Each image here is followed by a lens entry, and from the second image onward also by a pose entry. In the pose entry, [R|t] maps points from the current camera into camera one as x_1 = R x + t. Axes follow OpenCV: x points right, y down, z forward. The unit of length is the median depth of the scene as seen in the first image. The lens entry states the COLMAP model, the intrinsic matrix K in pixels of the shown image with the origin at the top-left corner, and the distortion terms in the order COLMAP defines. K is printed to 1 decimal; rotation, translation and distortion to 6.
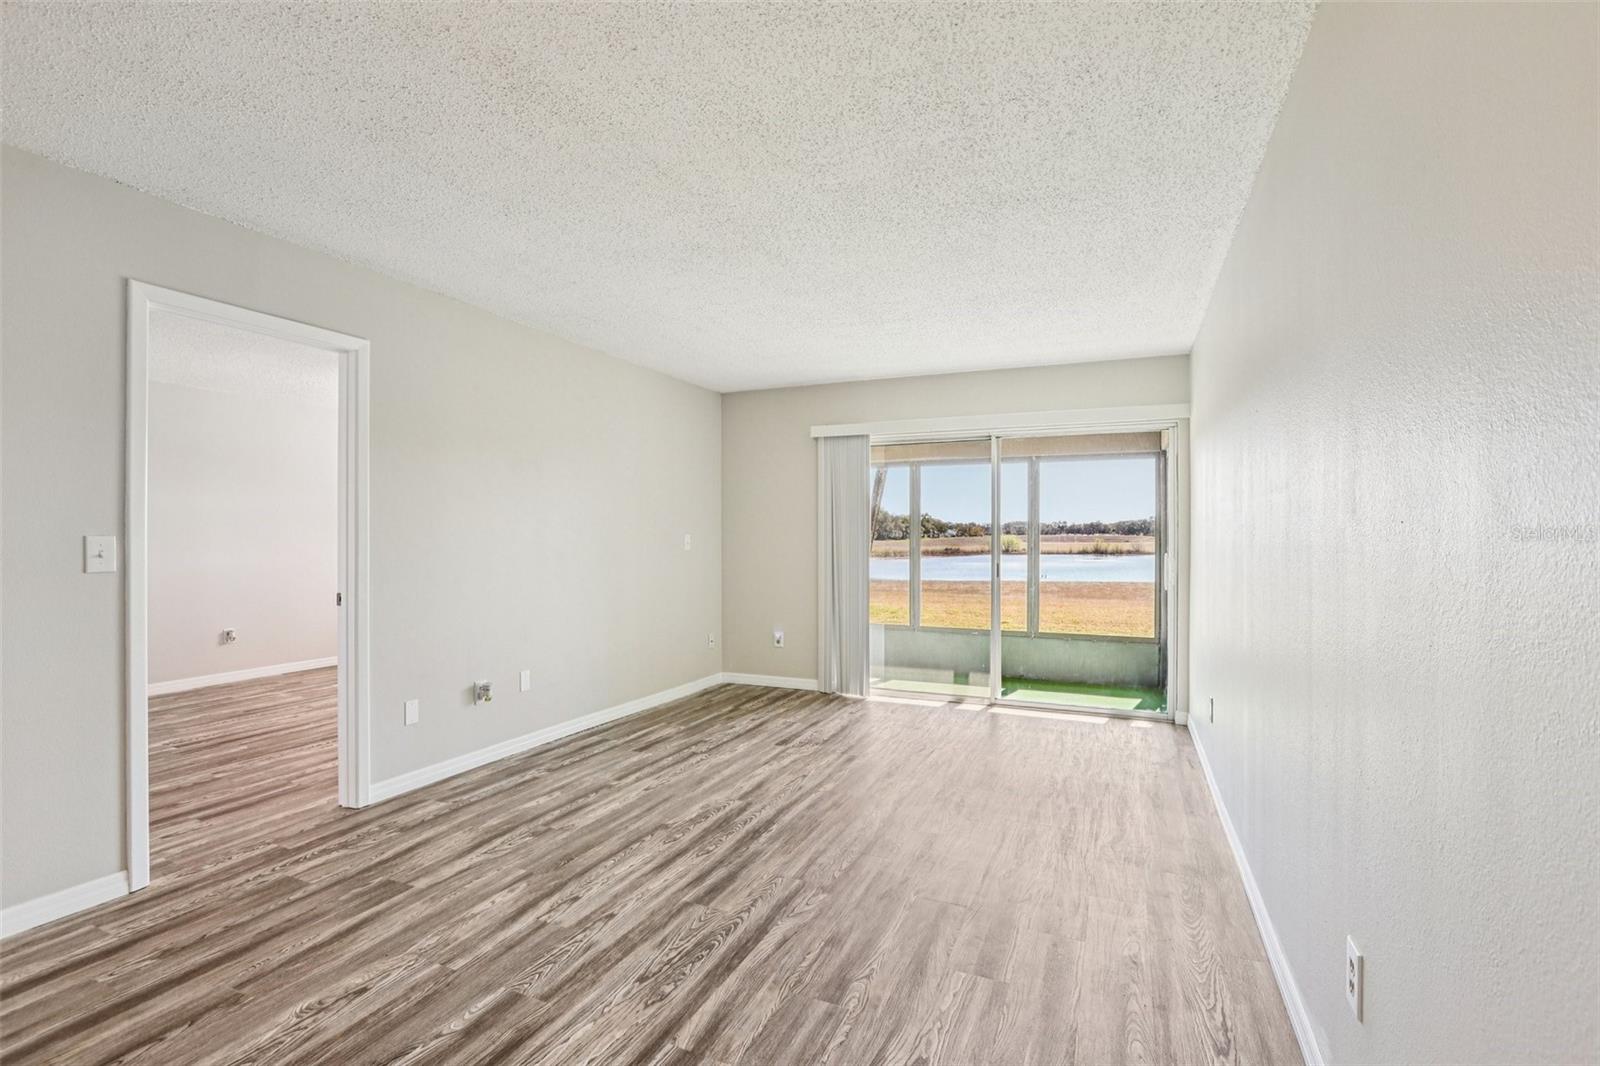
lens RADIAL K [[728.5, 0, 797.9], [0, 728.5, 536.6], [0, 0, 1]] dist [-0.039150, 0.012281]
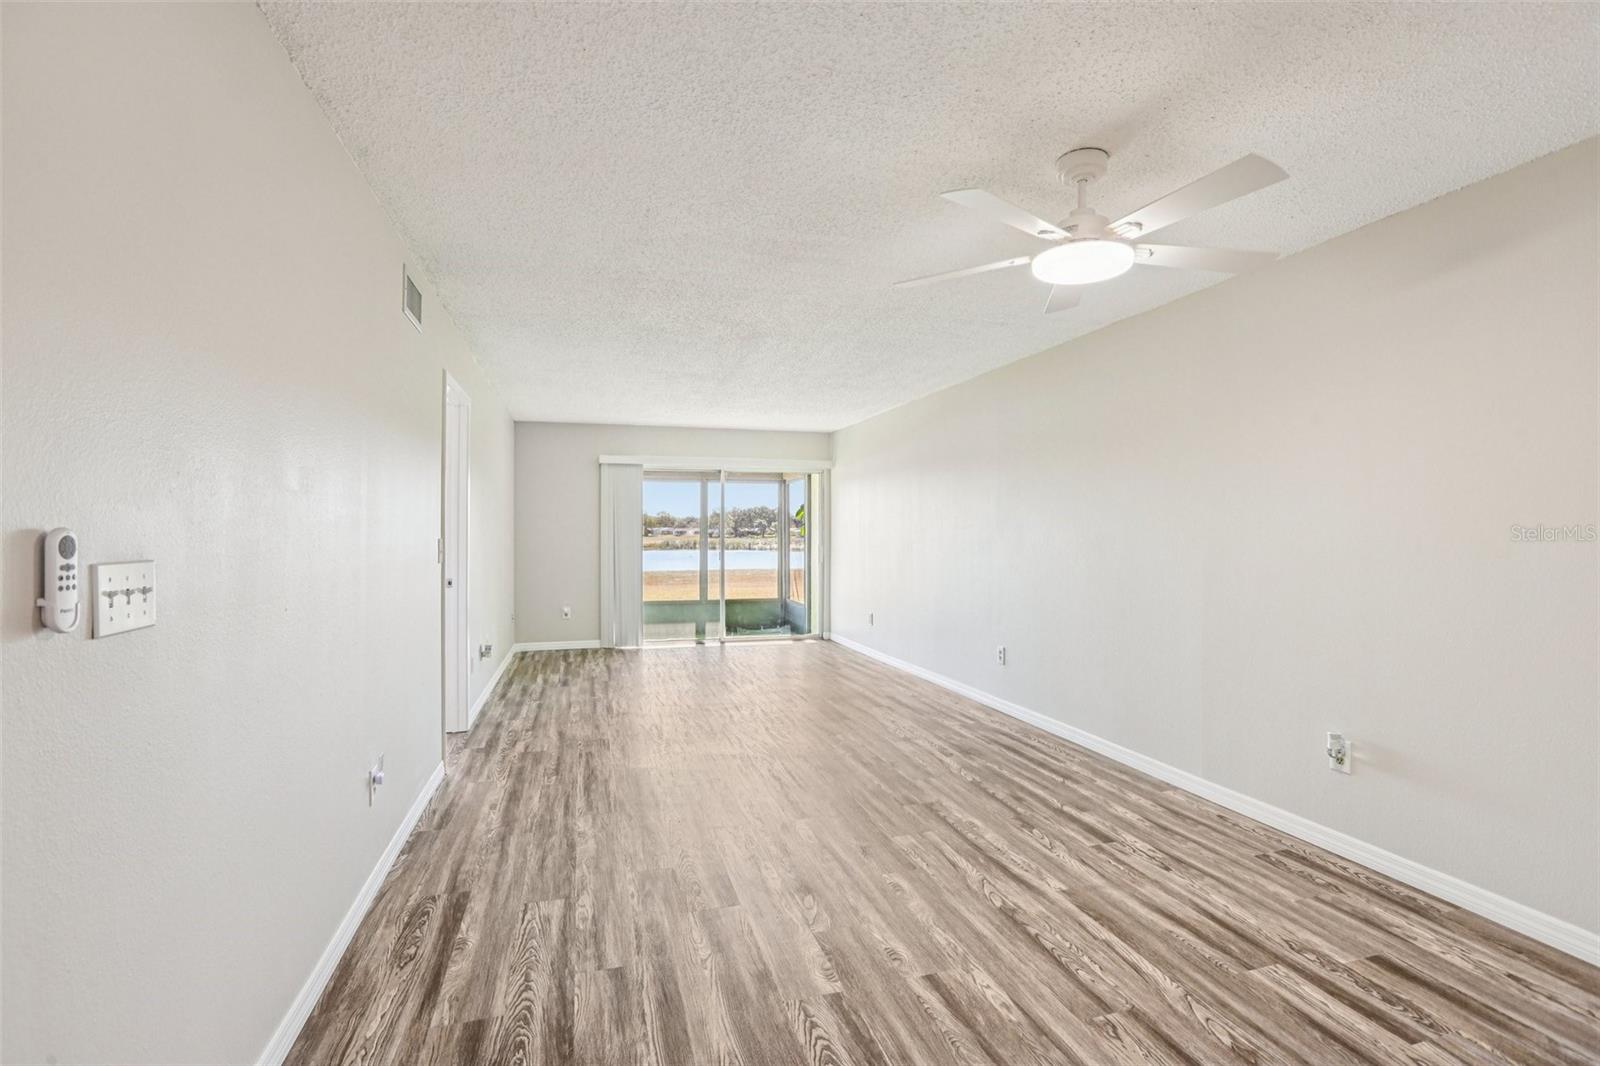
lens RADIAL K [[741.1, 0, 800.4], [0, 741.1, 531.0], [0, 0, 1]] dist [-0.014017, 0.000915]
pose [[0.755692, -0.000751, 0.654926, -0.873183], [0.000644, 1.000000, 0.000404, -0.010649], [-0.654927, 0.000116, 0.755692, -0.426515]]
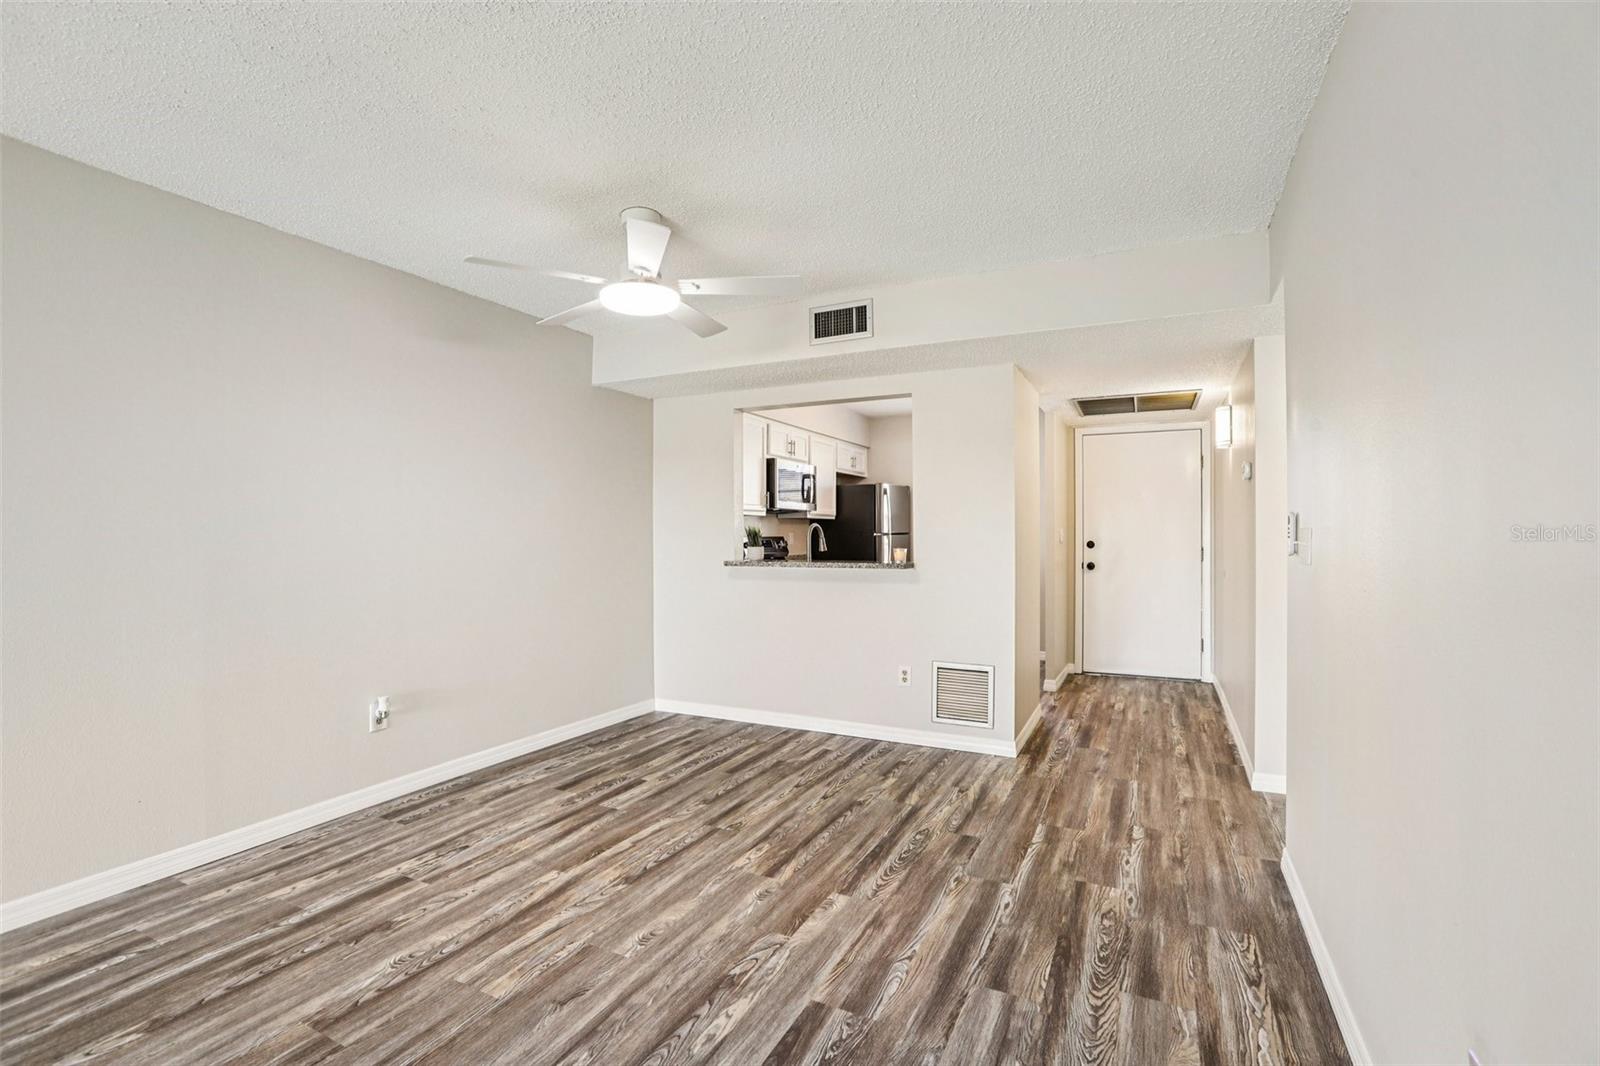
lens RADIAL K [[720.6, 0, 789.4], [0, 720.6, 537.7], [0, 0, 1]] dist [-0.041324, 0.014603]
pose [[-0.998863, 0.002975, 0.047573, -0.500324], [0.003094, 0.999992, 0.002440, 0.006333], [-0.047565, 0.002584, -0.998865, 0.566204]]
